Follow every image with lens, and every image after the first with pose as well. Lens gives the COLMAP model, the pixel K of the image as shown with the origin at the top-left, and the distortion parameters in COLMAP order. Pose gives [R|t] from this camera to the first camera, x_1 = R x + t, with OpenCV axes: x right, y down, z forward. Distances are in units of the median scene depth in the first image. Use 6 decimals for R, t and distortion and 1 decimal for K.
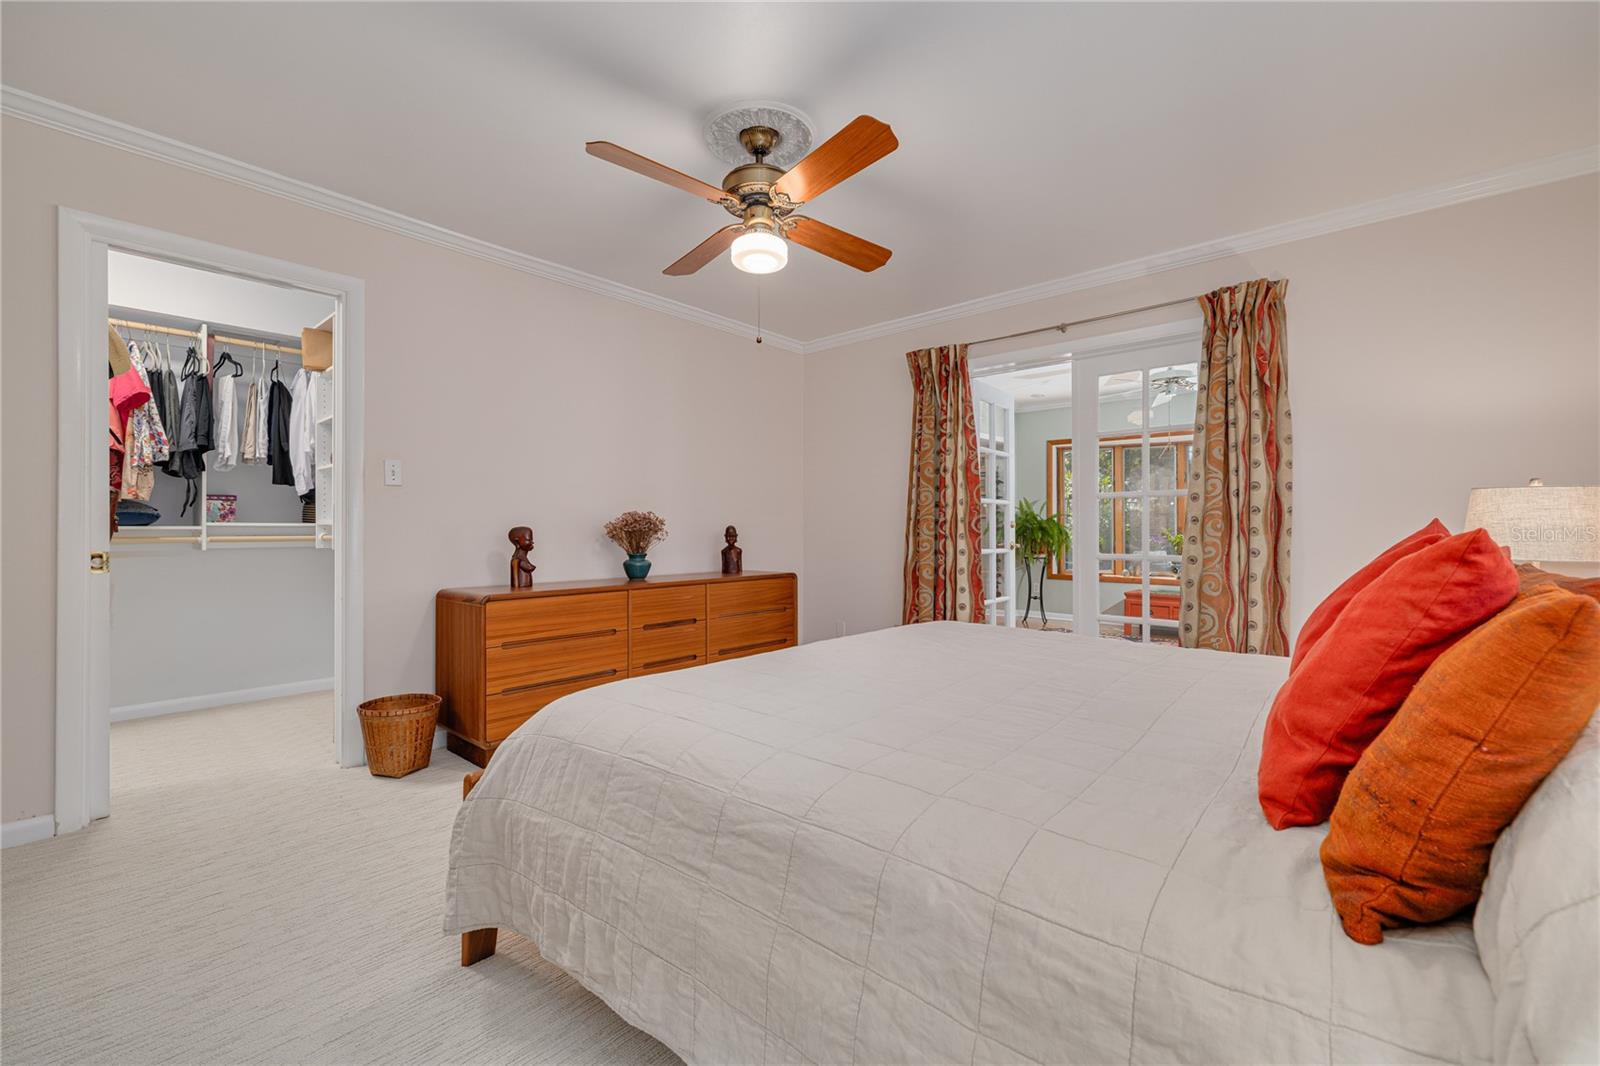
lens RADIAL K [[666.3, 0, 793.6], [0, 666.3, 529.7], [0, 0, 1]] dist [-0.000896, 0.000026]
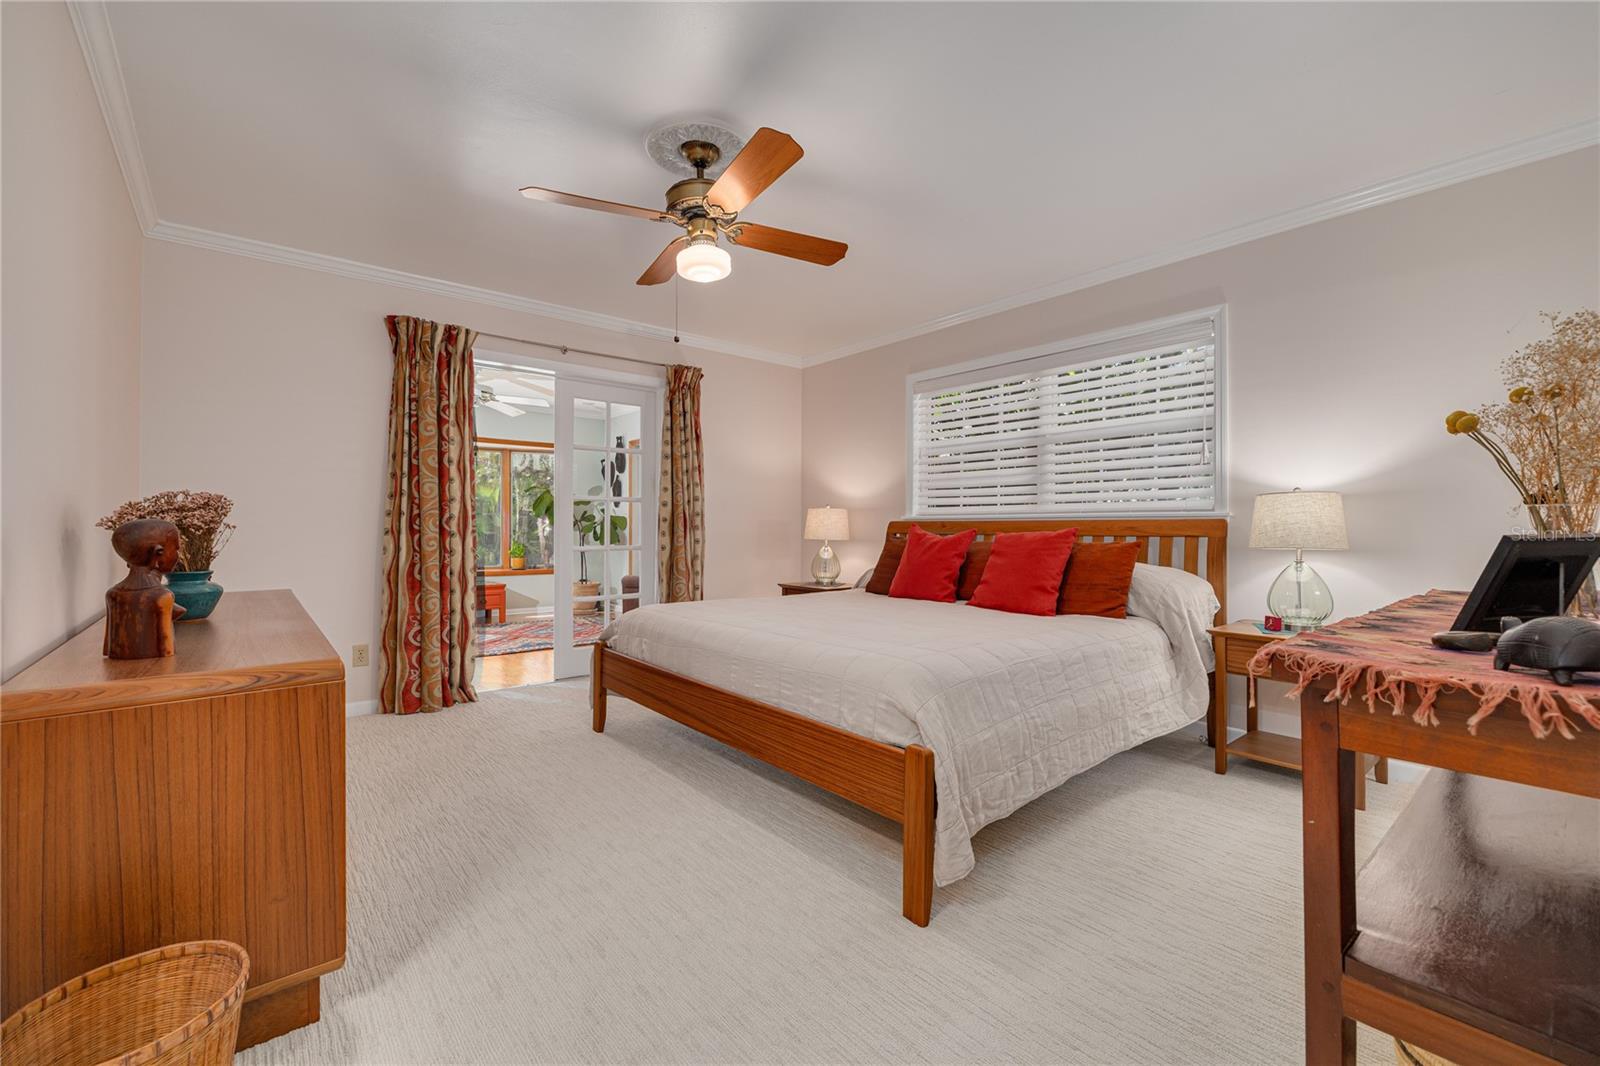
lens RADIAL K [[666.3, 0, 793.6], [0, 666.3, 529.7], [0, 0, 1]] dist [-0.000896, 0.000026]
pose [[0.155963, -0.003339, 0.987757, -0.735122], [0.000327, 0.999994, 0.003329, 0.001789], [-0.987763, -0.000196, 0.155964, 0.476603]]
